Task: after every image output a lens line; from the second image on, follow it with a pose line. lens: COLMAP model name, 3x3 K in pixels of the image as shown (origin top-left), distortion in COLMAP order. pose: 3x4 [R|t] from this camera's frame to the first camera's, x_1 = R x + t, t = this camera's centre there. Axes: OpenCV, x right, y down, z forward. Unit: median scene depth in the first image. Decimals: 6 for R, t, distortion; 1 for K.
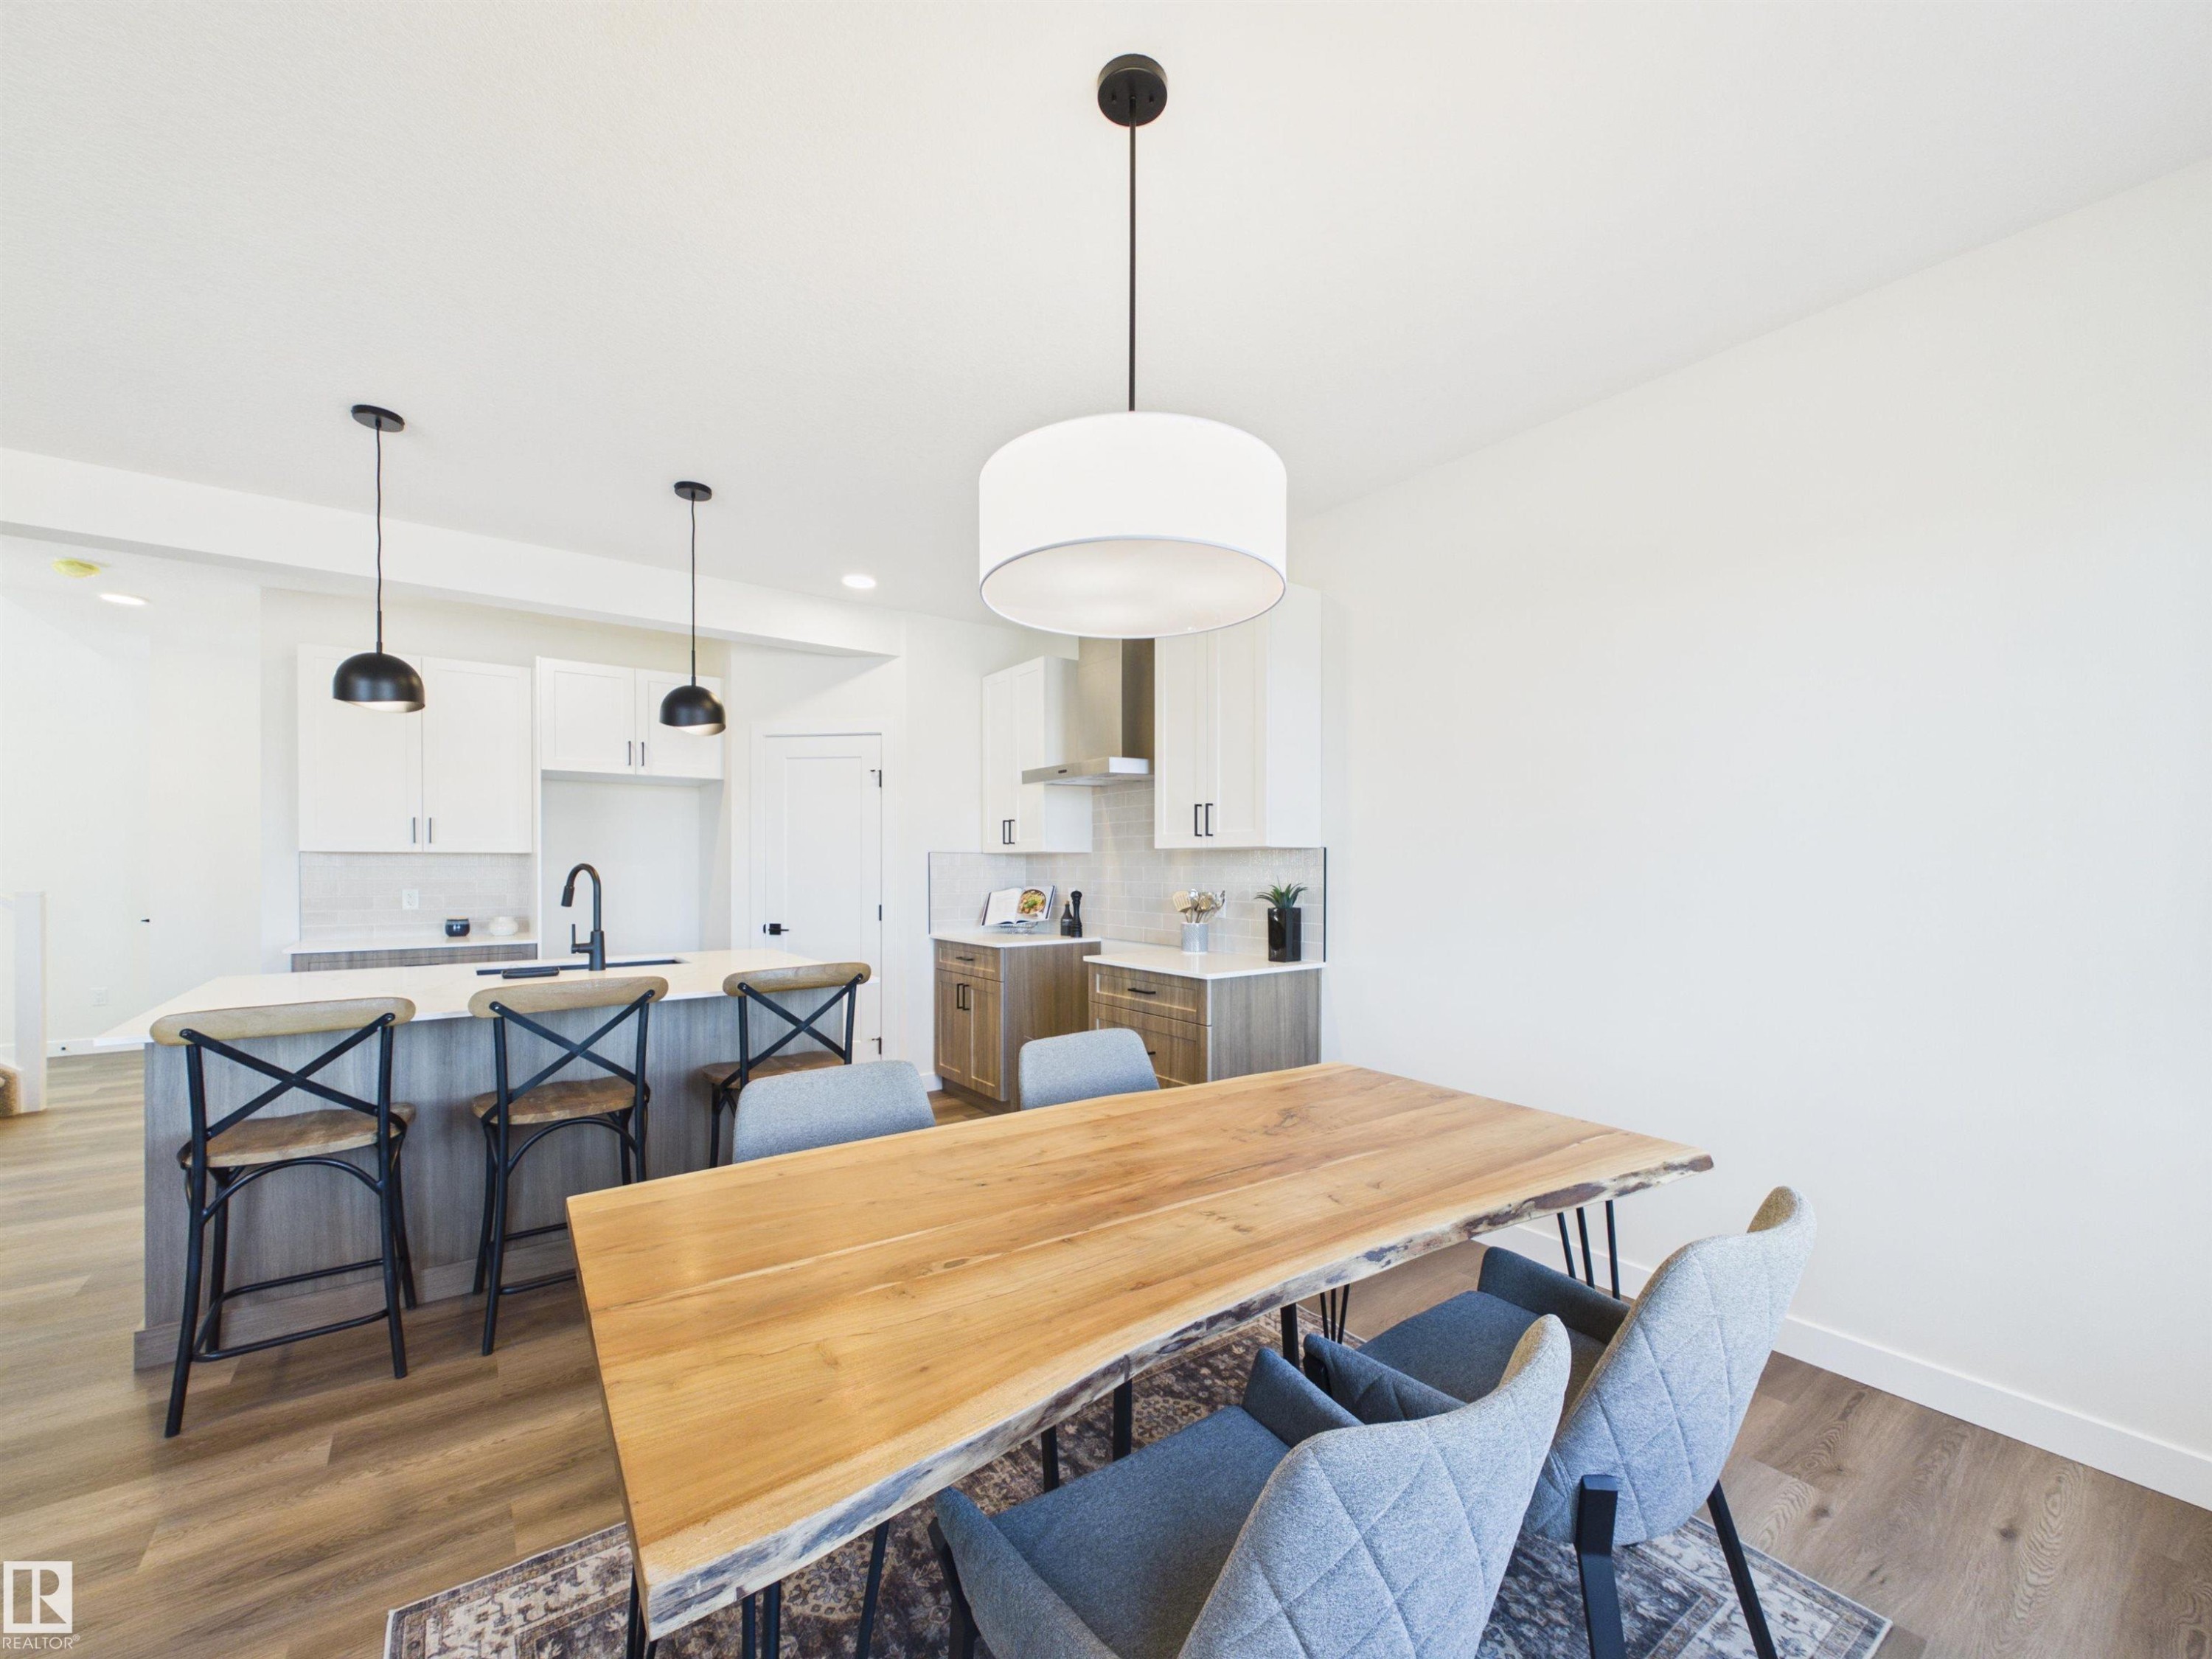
lens RADIAL K [[887.7, 0, 1106.1], [0, 887.7, 867.0], [0, 0, 1]] dist [0.002049, -0.000123]
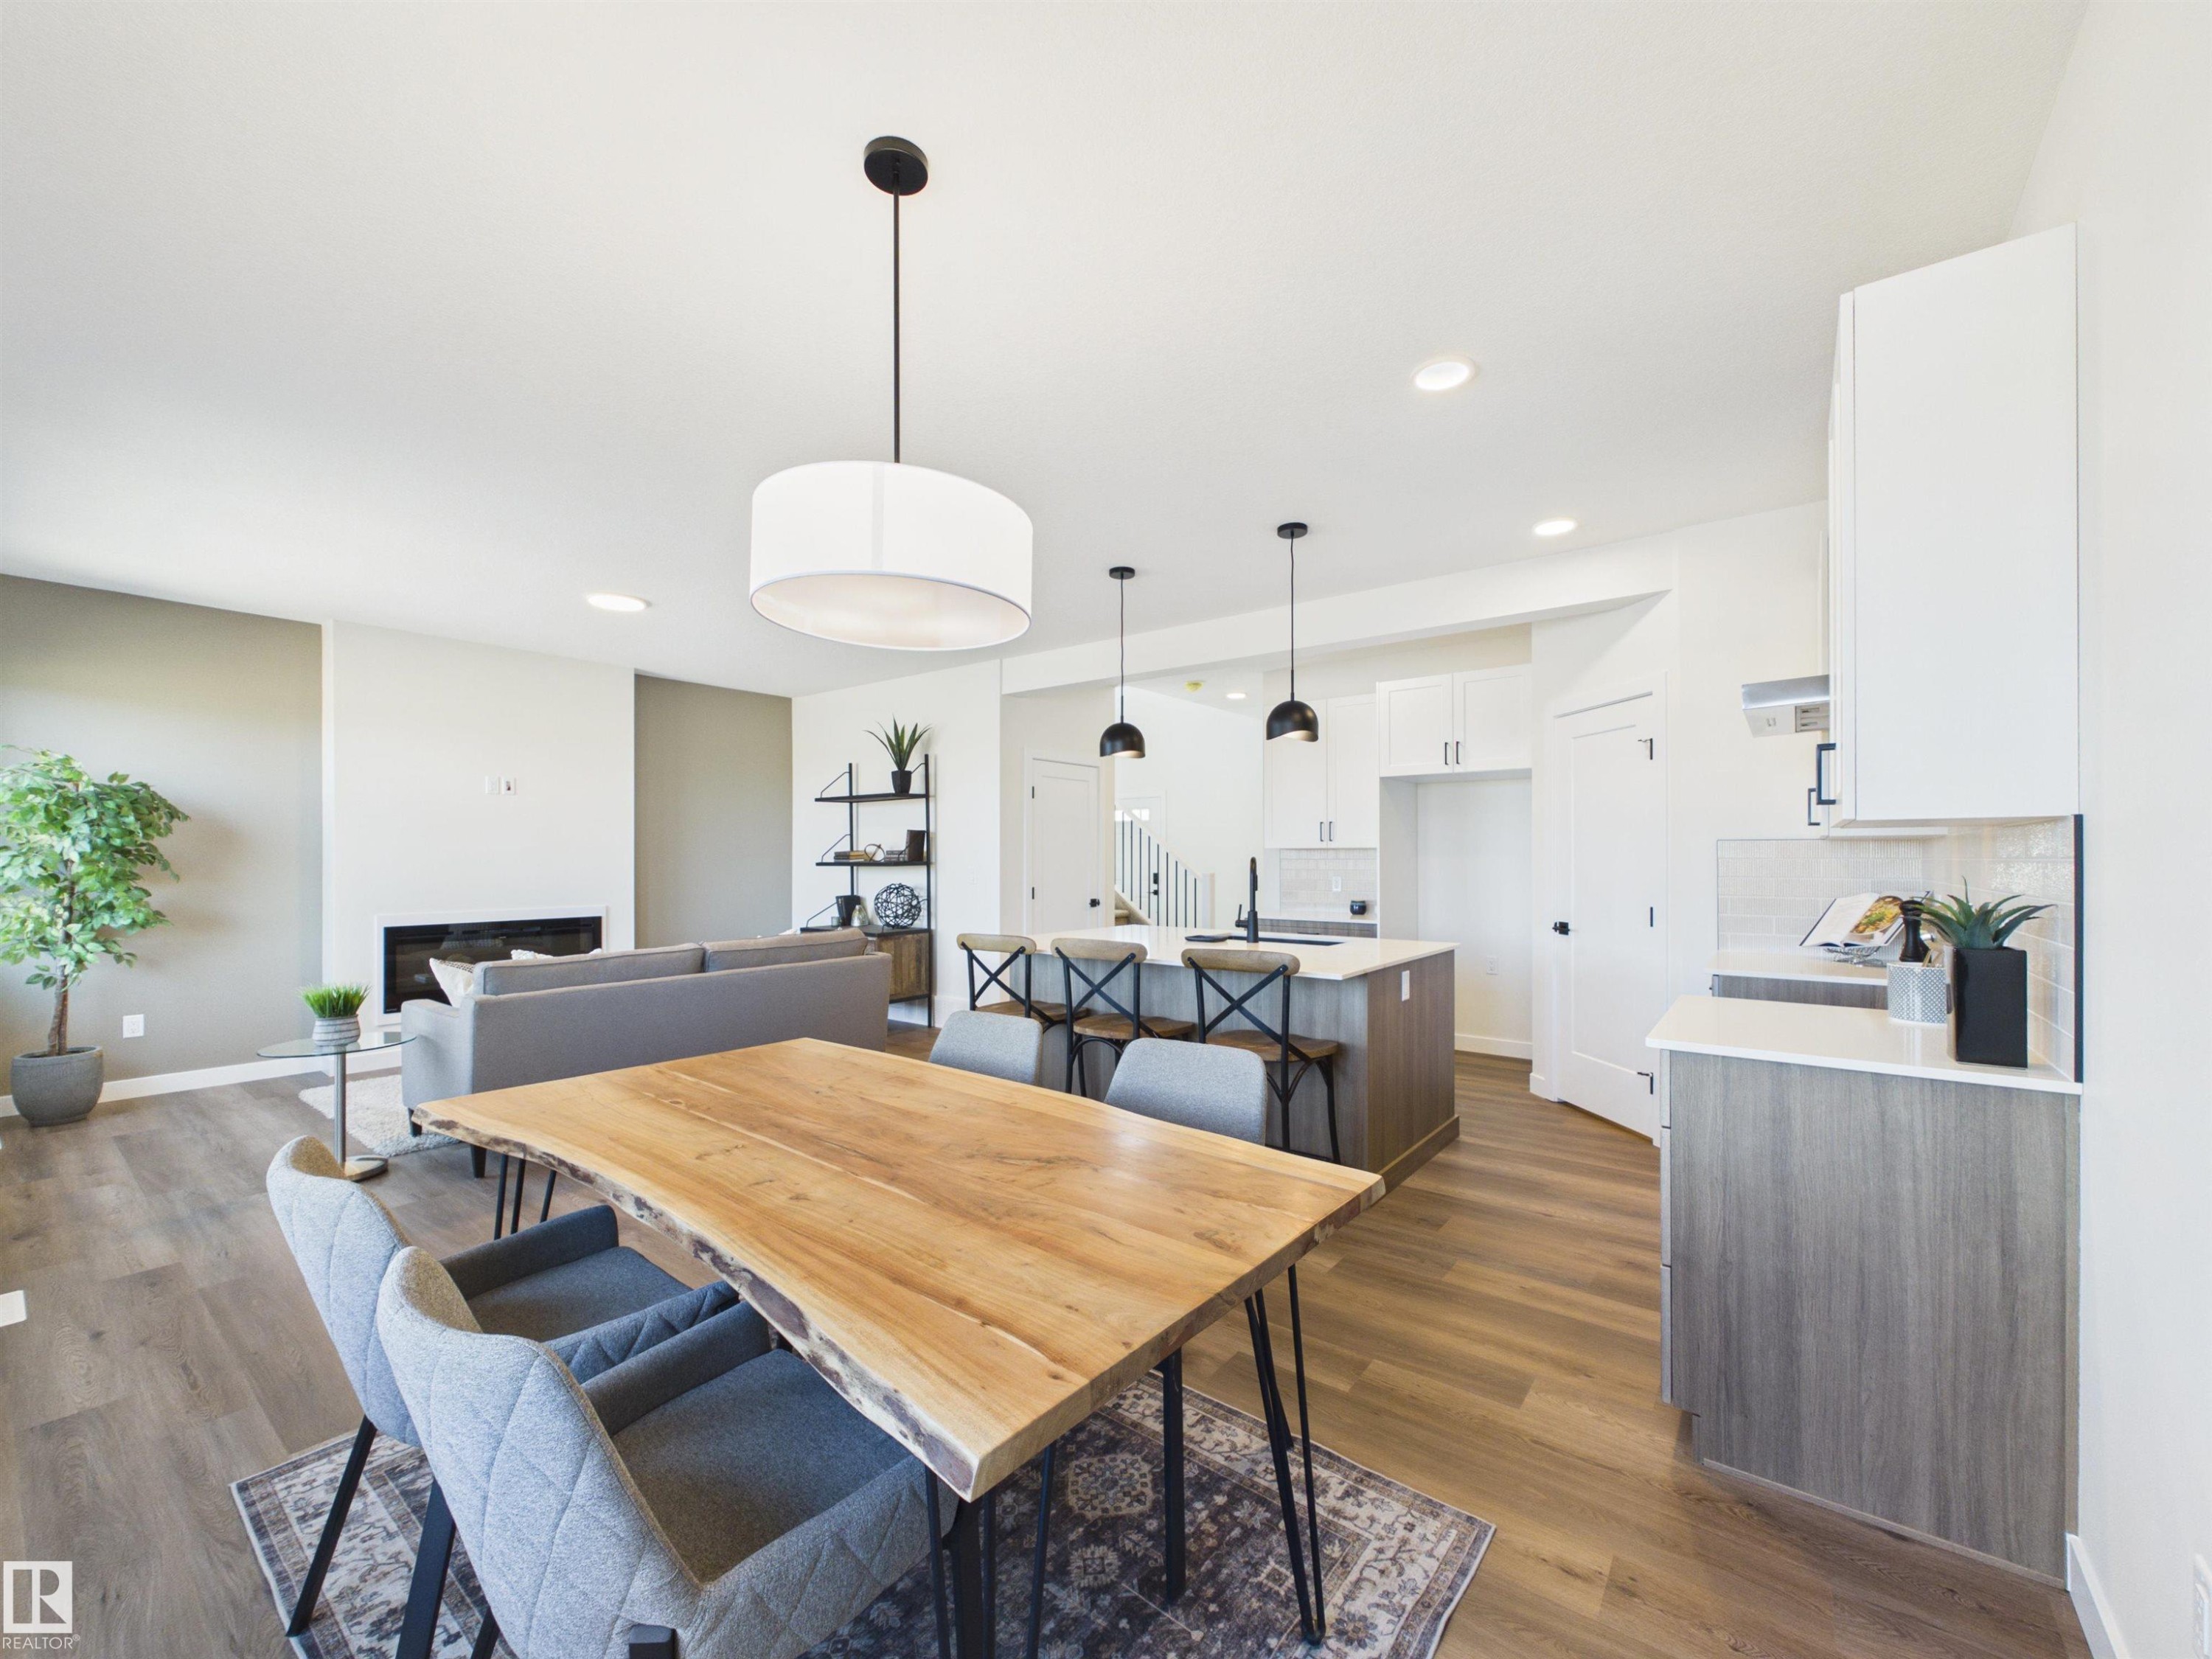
lens RADIAL K [[891.7, 0, 1105.6], [0, 891.7, 855.6], [0, 0, 1]] dist [-0.000139, -0.000060]
pose [[0.270765, -0.003657, -0.962639, 0.422917], [-0.000661, 0.999992, -0.003985, -0.000389], [0.962645, 0.001716, 0.270760, 0.342735]]
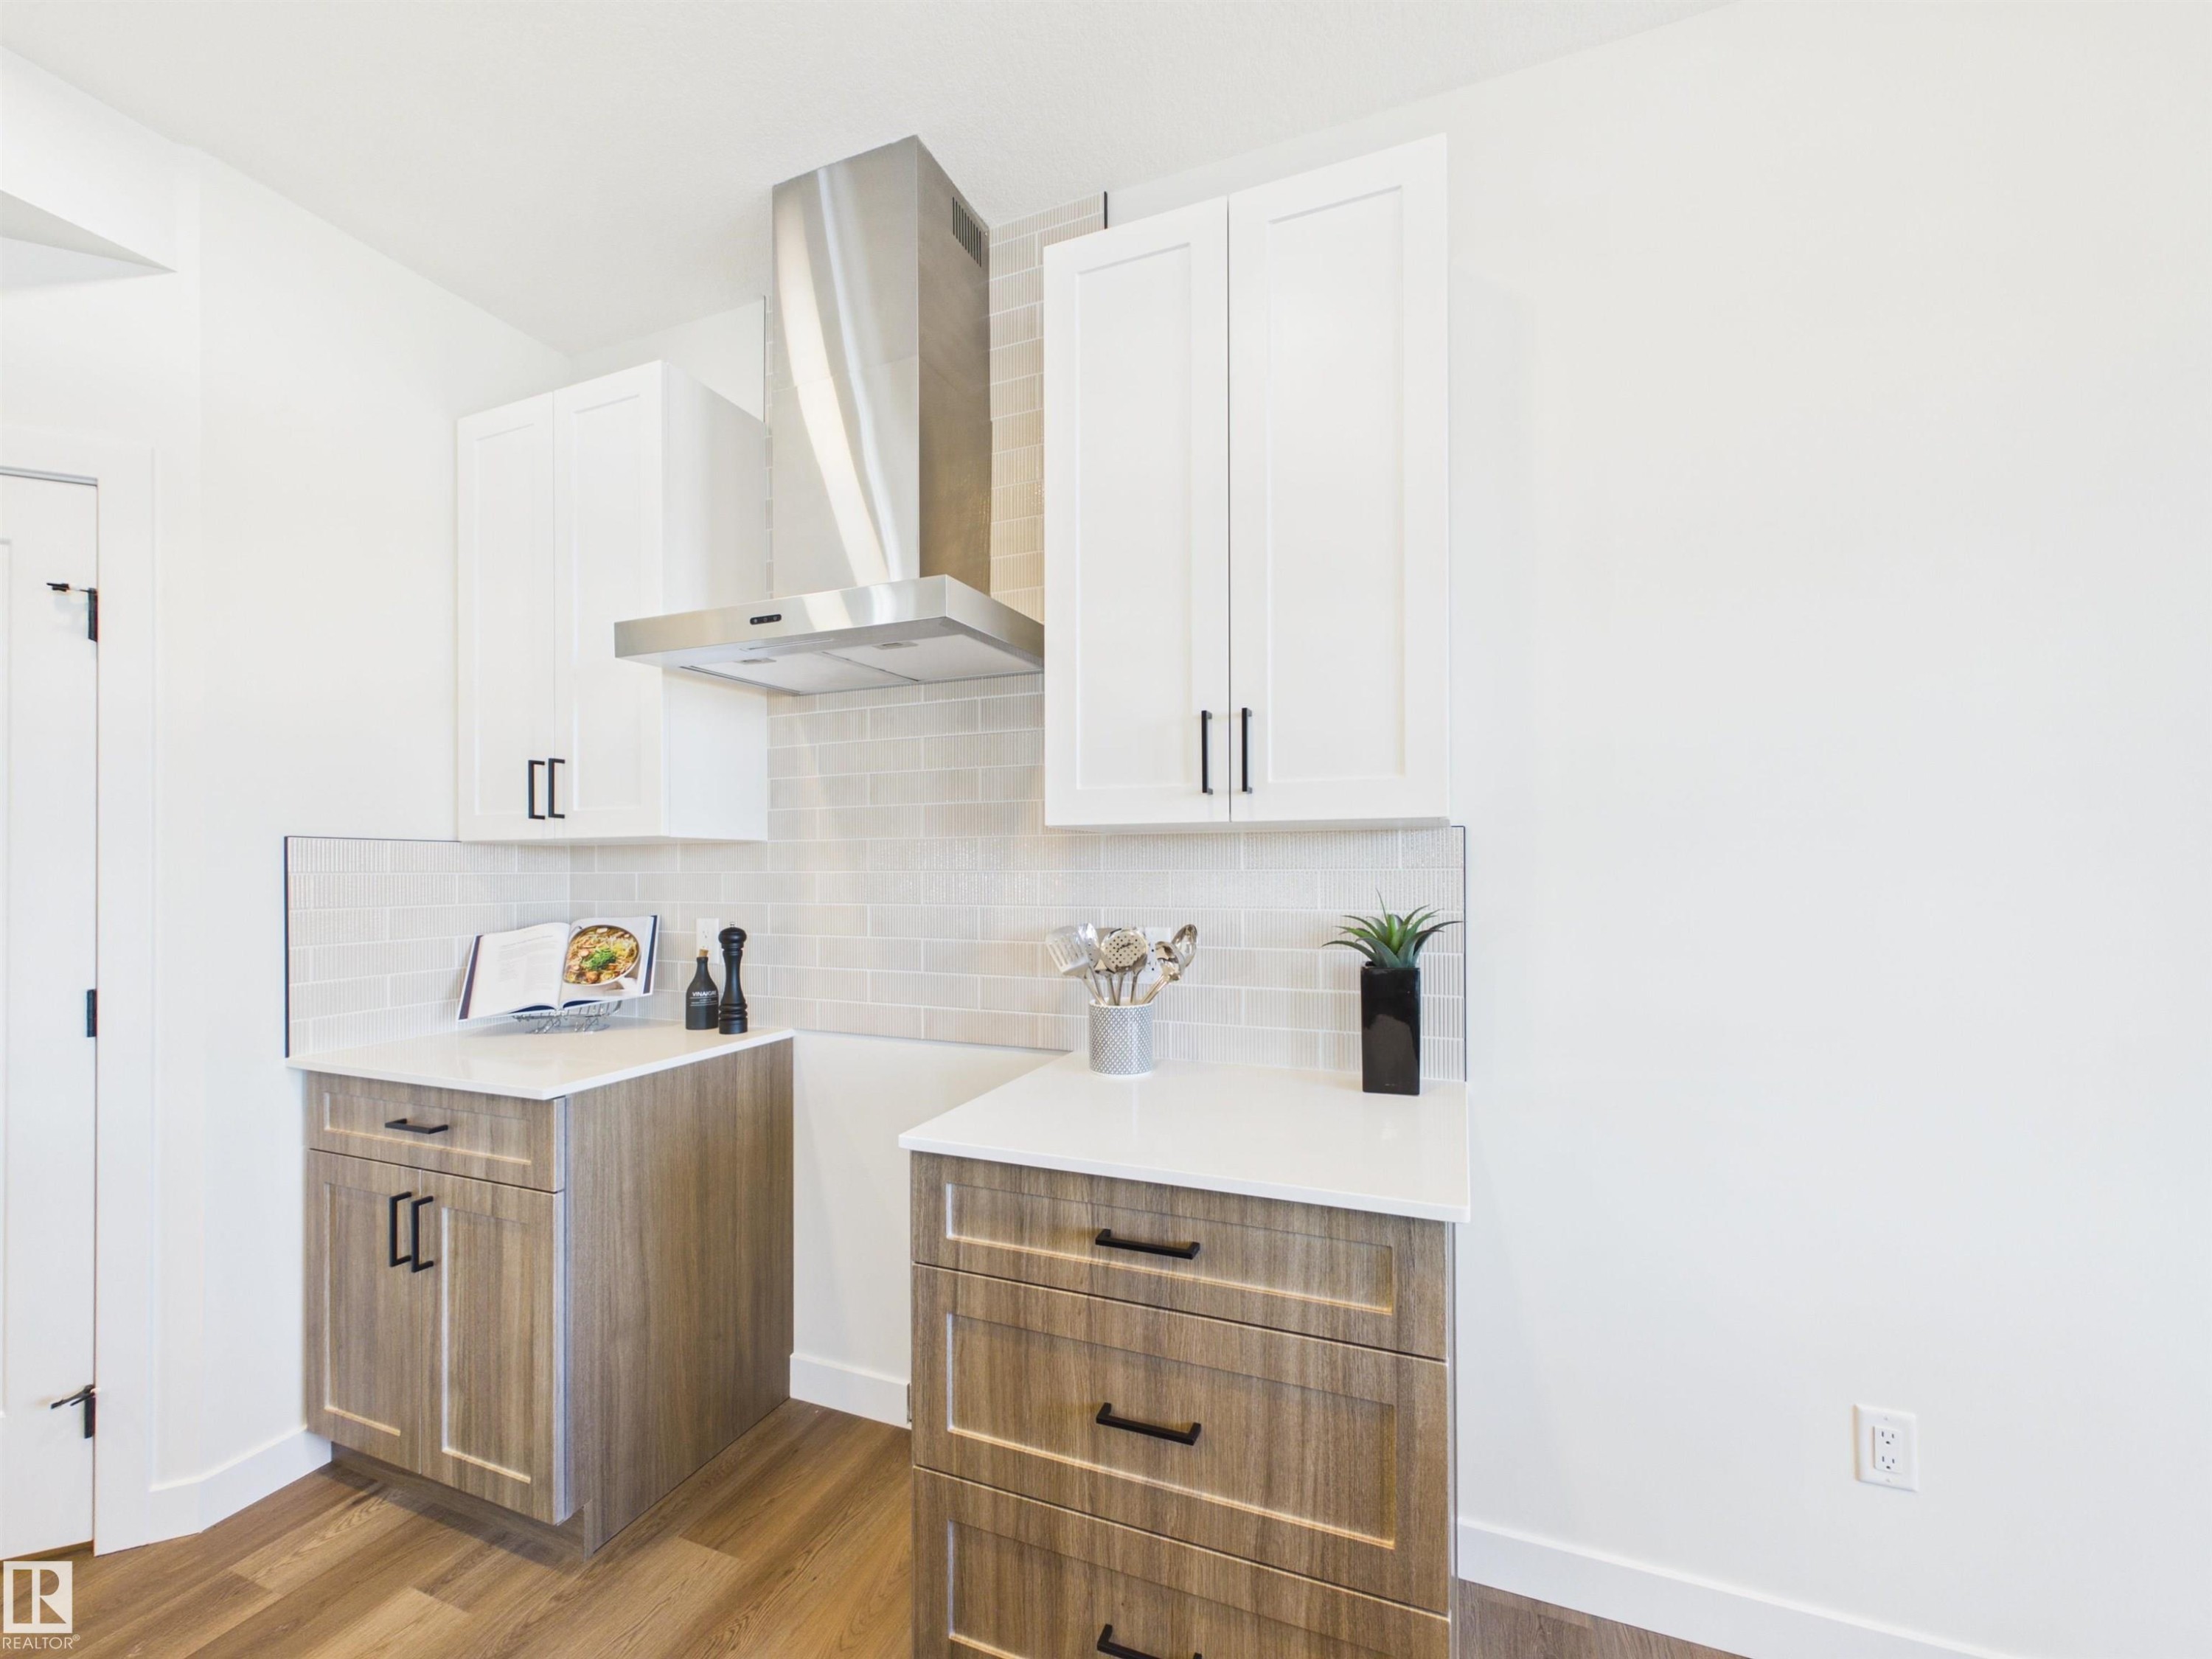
lens RADIAL K [[887.7, 0, 1106.1], [0, 887.7, 867.0], [0, 0, 1]] dist [0.002049, -0.000123]
pose [[0.850068, -0.003950, 0.526659, -0.115930], [0.006098, 0.999979, -0.002343, -0.001178], [-0.526638, 0.005203, 0.850073, 0.565018]]
